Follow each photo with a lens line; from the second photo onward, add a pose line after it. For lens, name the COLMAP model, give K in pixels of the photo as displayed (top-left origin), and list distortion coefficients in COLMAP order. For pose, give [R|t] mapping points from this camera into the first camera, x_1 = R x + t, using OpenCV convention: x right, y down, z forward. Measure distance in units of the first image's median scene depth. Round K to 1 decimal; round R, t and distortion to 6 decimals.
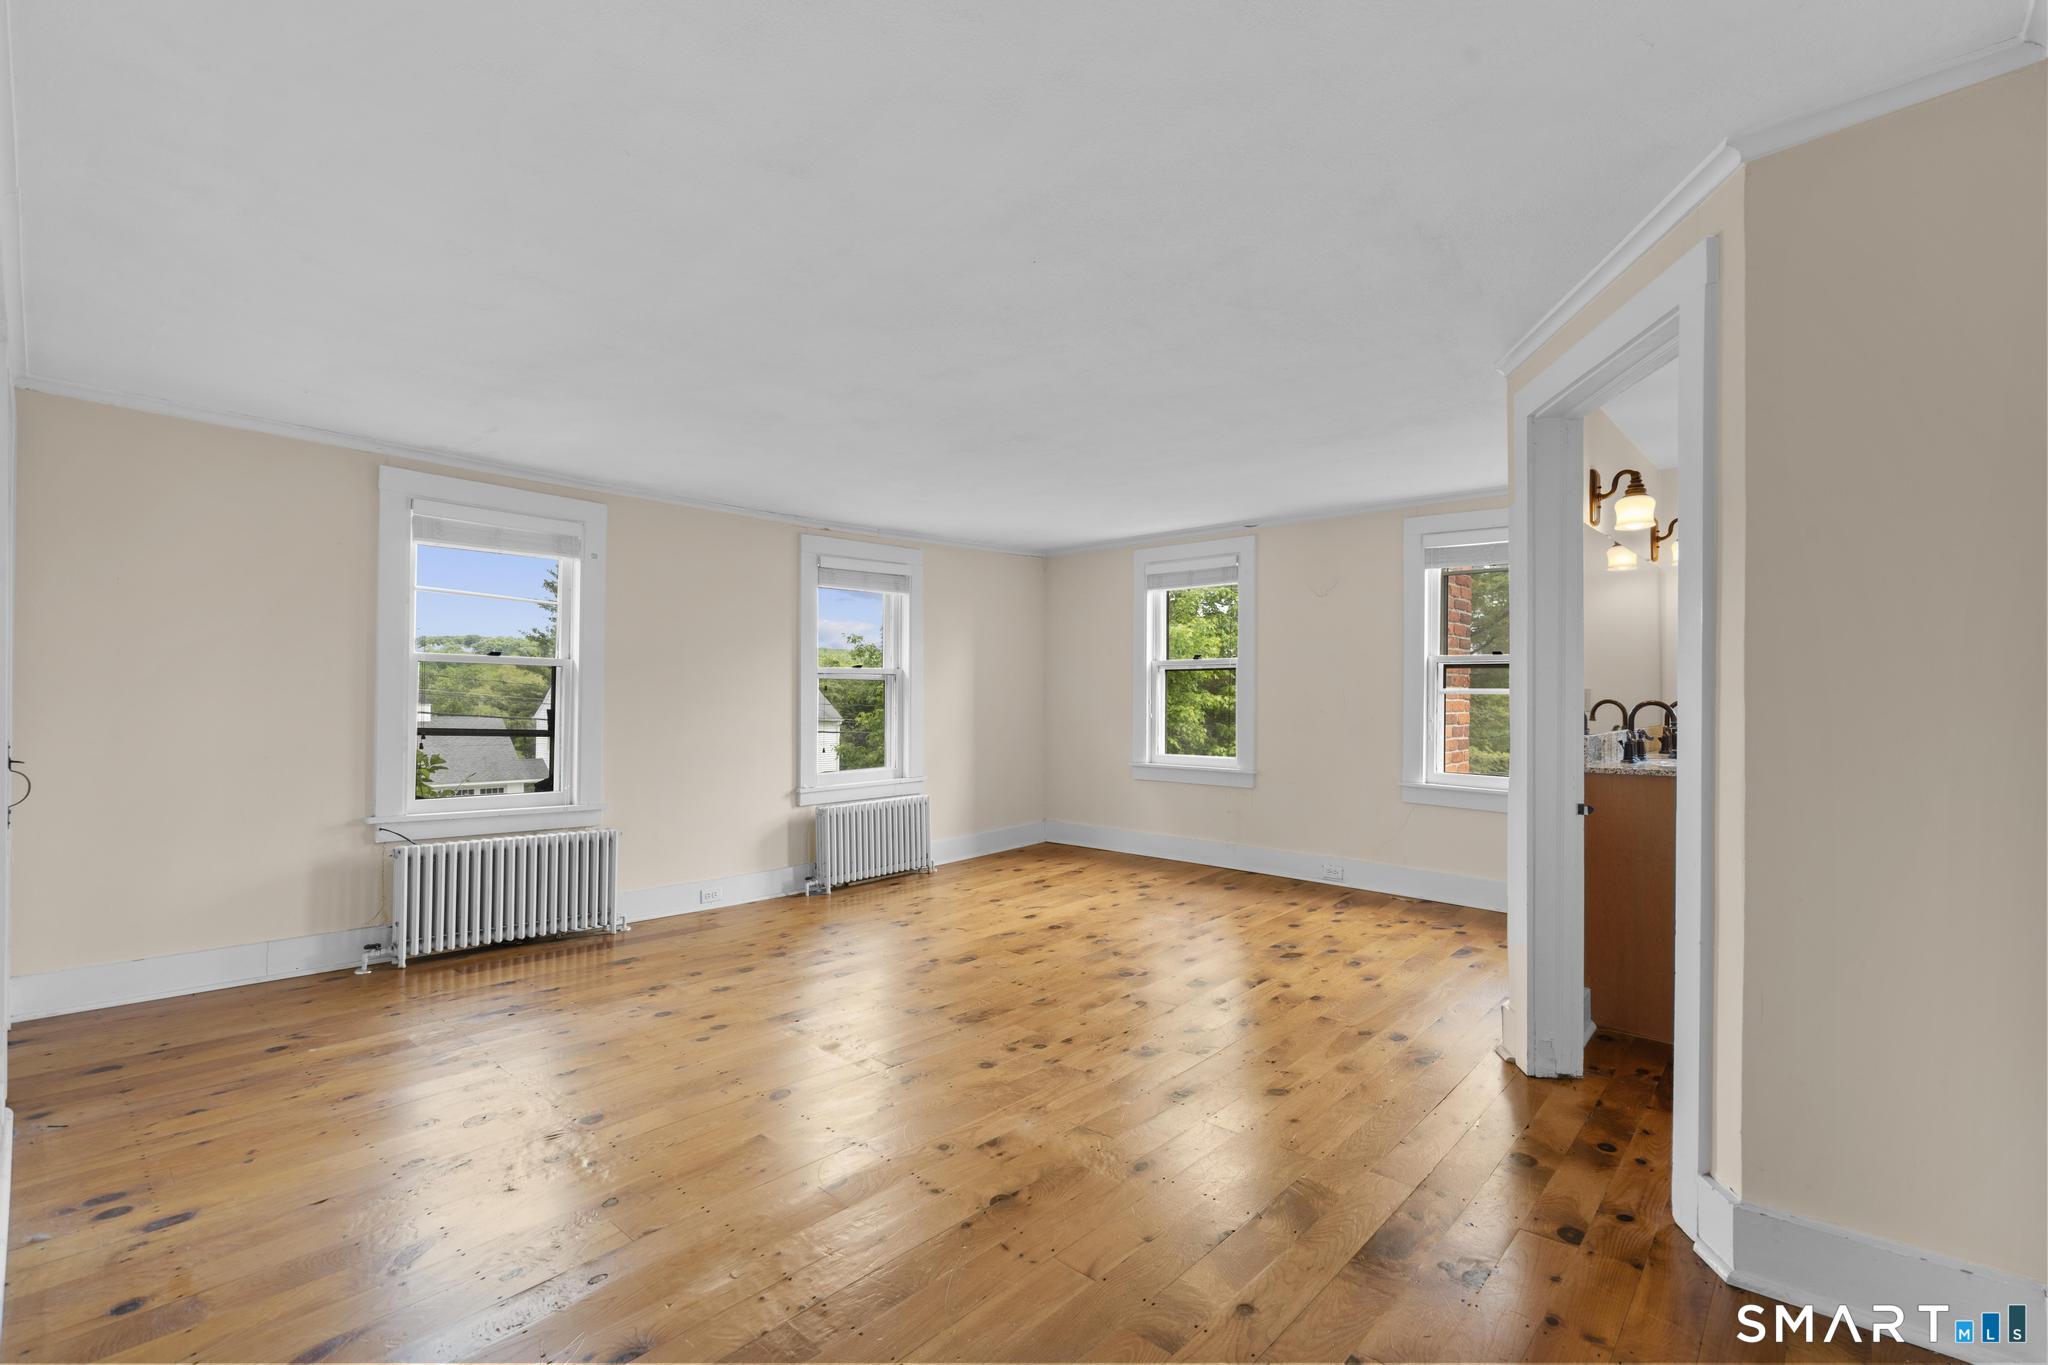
lens RADIAL K [[914.2, 0, 1023.9], [0, 914.2, 696.4], [0, 0, 1]] dist [-0.008626, 0.002555]
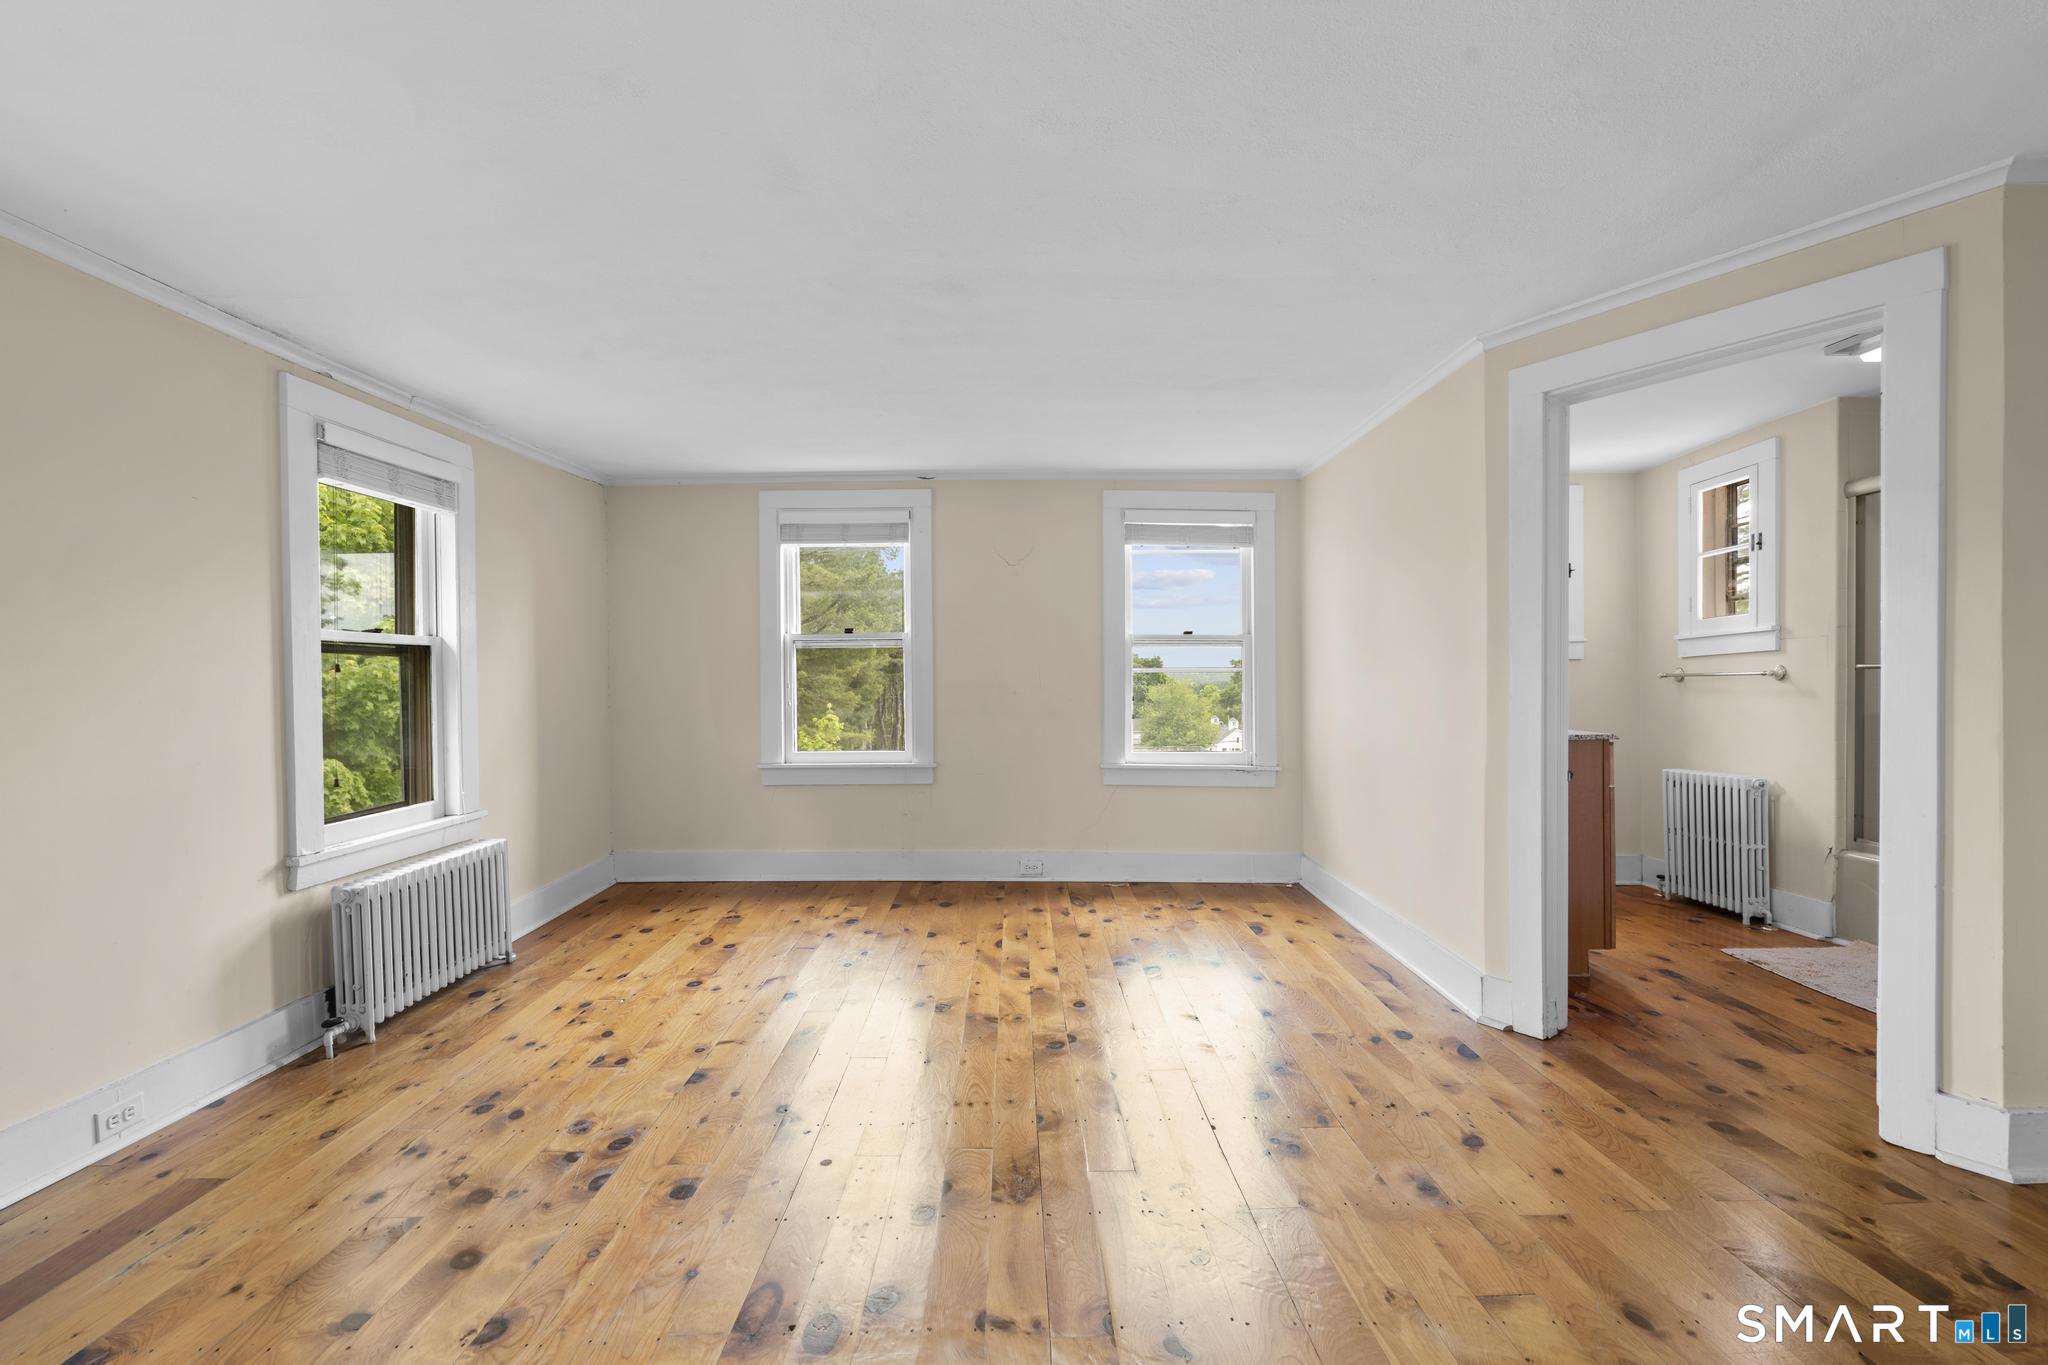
lens RADIAL K [[914.2, 0, 1008.7], [0, 914.2, 693.9], [0, 0, 1]] dist [-0.008626, 0.002555]
pose [[0.737217, -0.019154, 0.675385, -0.293225], [0.011410, 0.999808, 0.015900, 0.002889], [-0.675560, -0.004016, 0.737294, 0.334599]]
